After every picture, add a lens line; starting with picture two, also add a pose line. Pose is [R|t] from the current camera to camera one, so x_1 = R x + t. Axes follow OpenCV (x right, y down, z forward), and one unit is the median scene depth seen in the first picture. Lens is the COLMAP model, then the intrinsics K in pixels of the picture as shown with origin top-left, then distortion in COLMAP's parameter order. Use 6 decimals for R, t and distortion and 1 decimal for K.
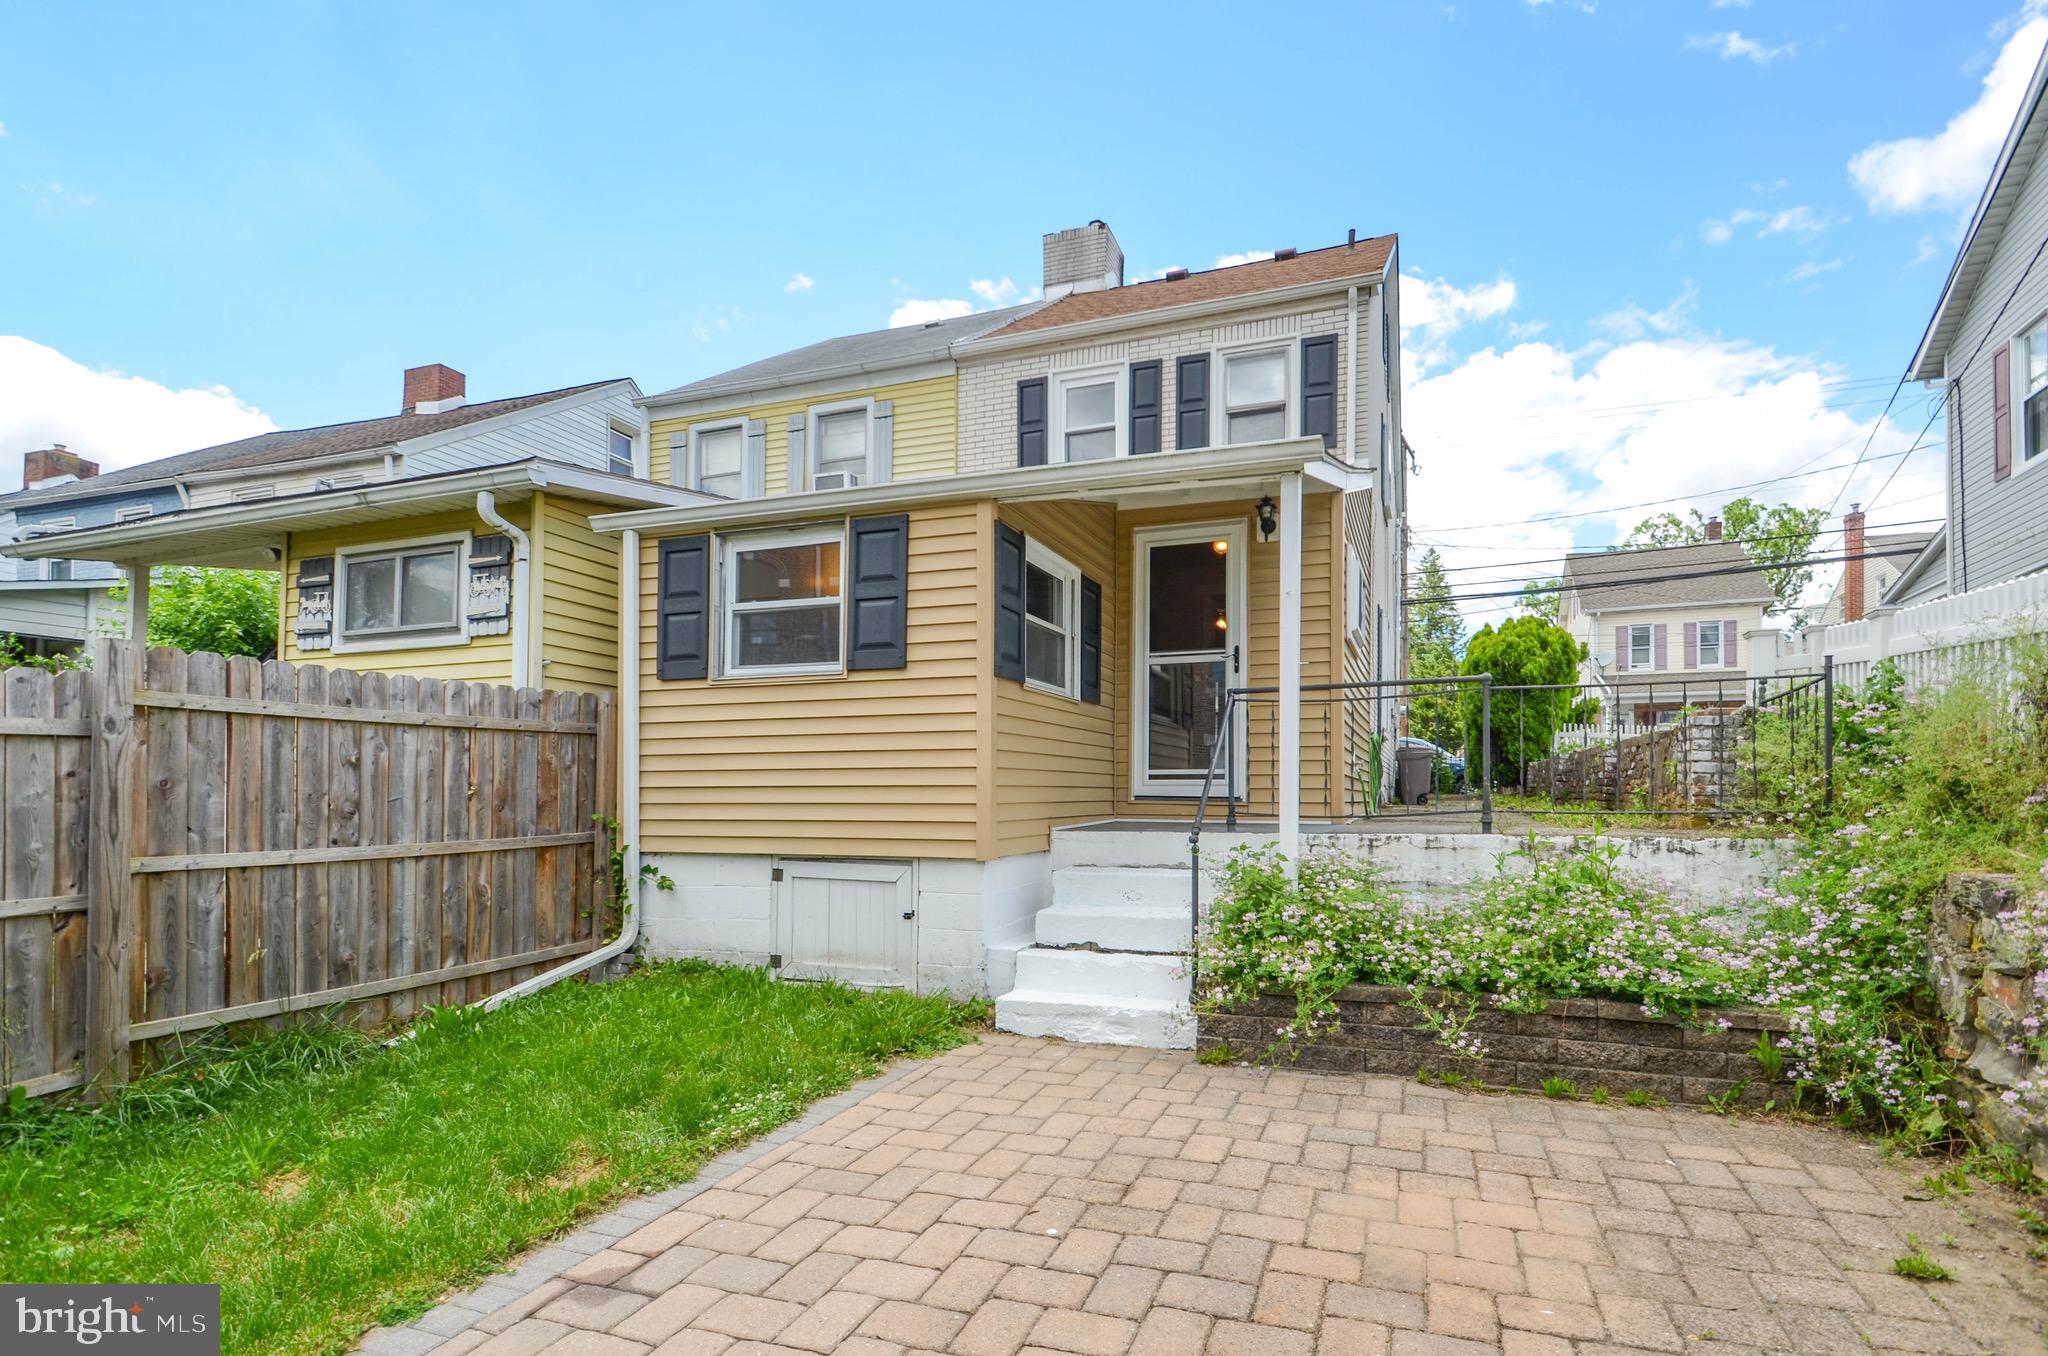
lens RADIAL K [[954.0, 0, 1076.4], [0, 954.0, 800.9], [0, 0, 1]] dist [0.025473, -0.015561]
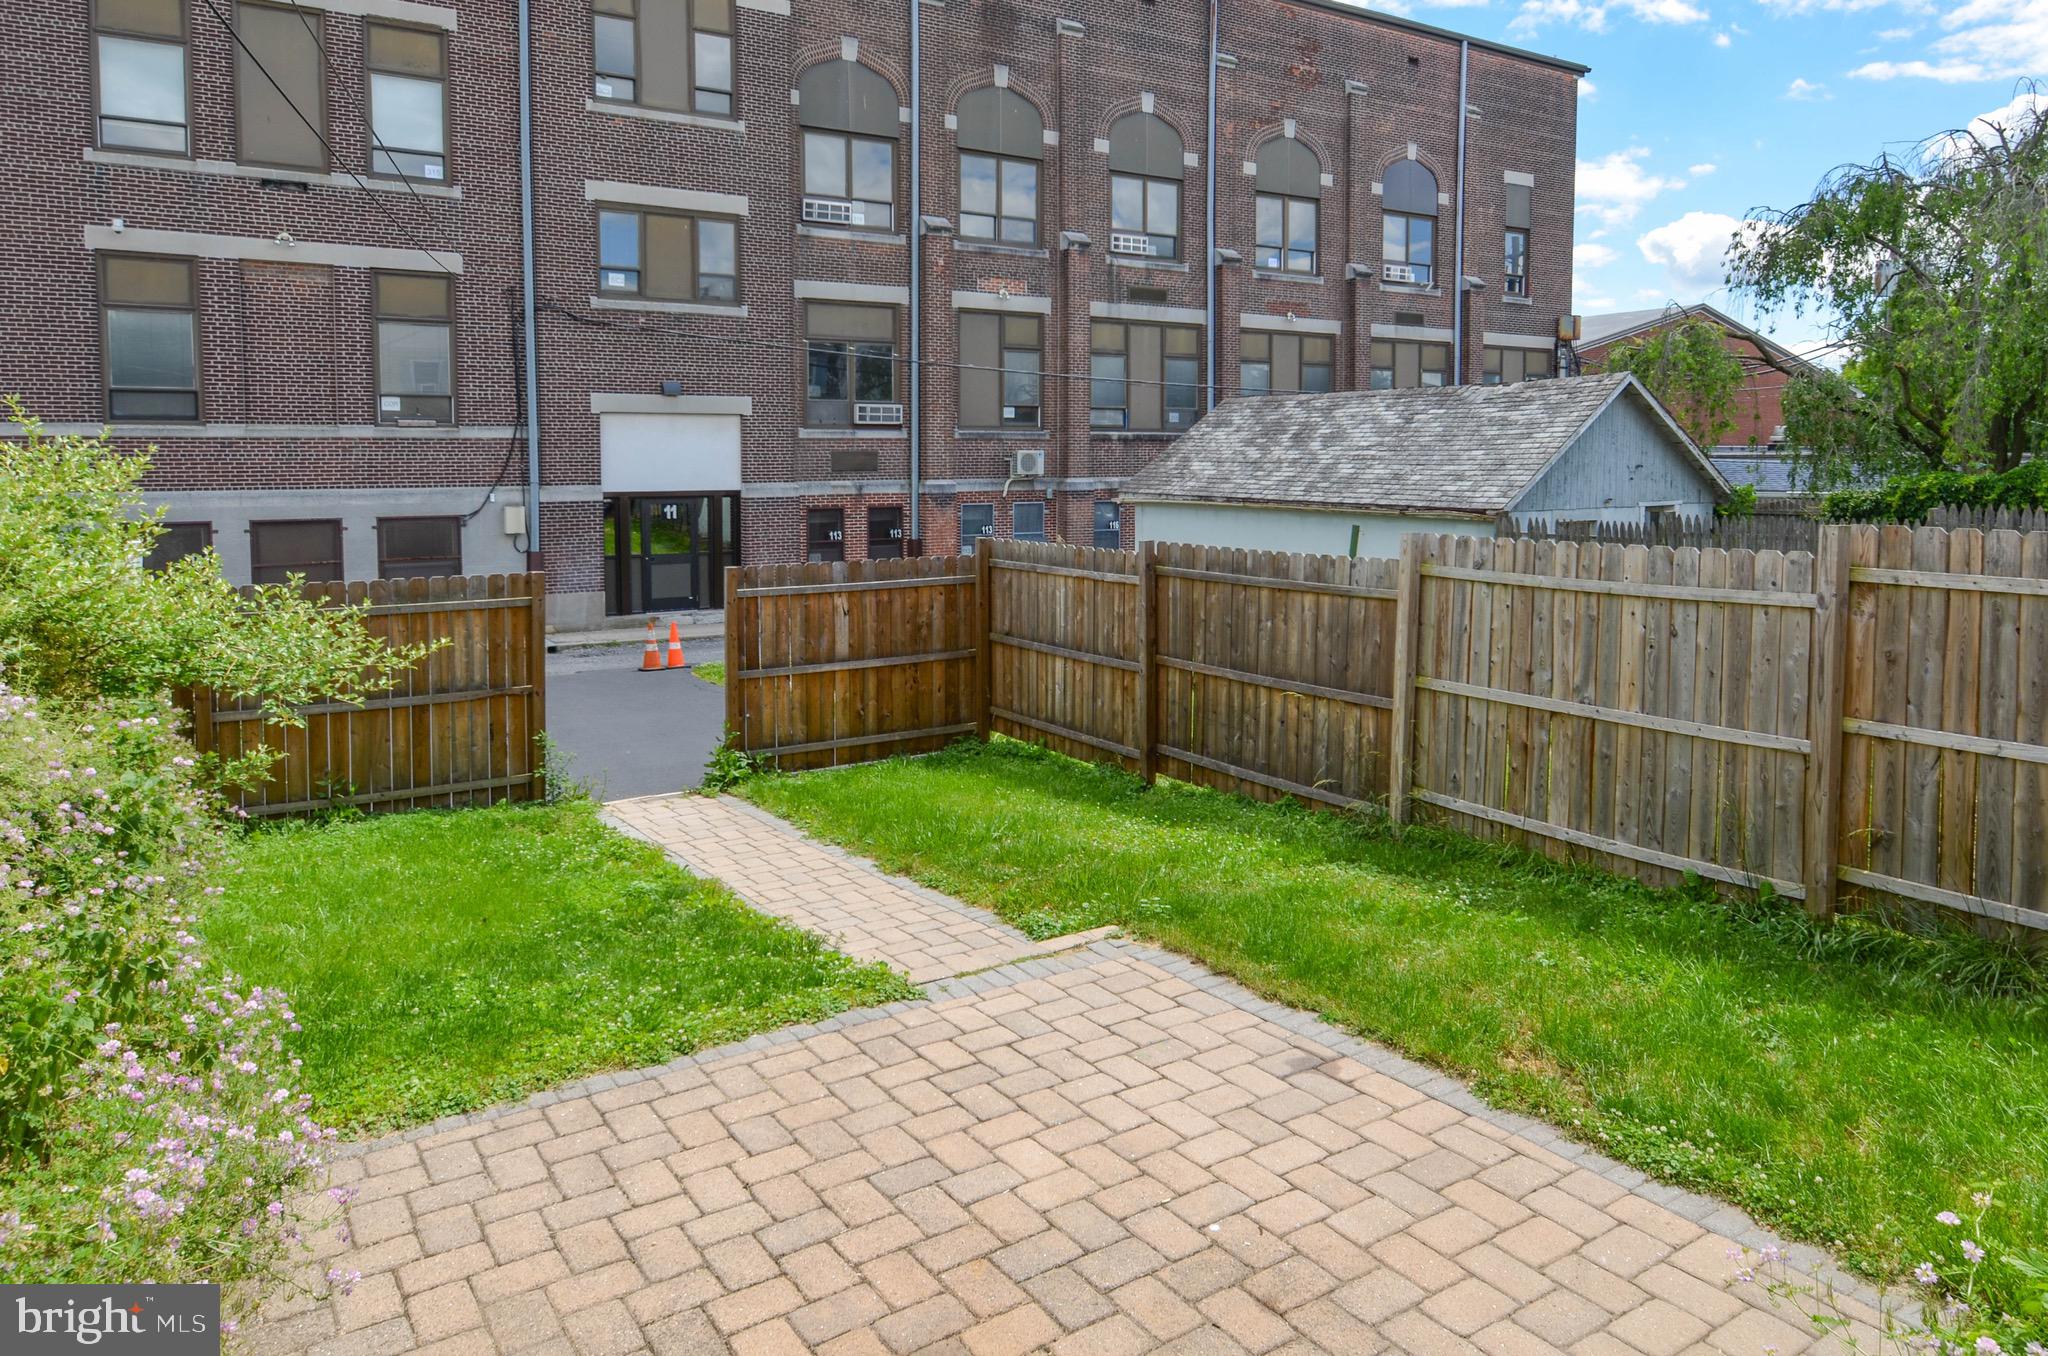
lens RADIAL K [[1314.3, 0, 1009.2], [0, 1314.3, 545.1], [0, 0, 1]] dist [-0.005360, -0.001118]
pose [[-0.615776, 0.048328, -0.786437, 0.507951], [0.003267, 0.998265, 0.058788, -0.148674], [0.787914, 0.033631, -0.614866, 0.735224]]
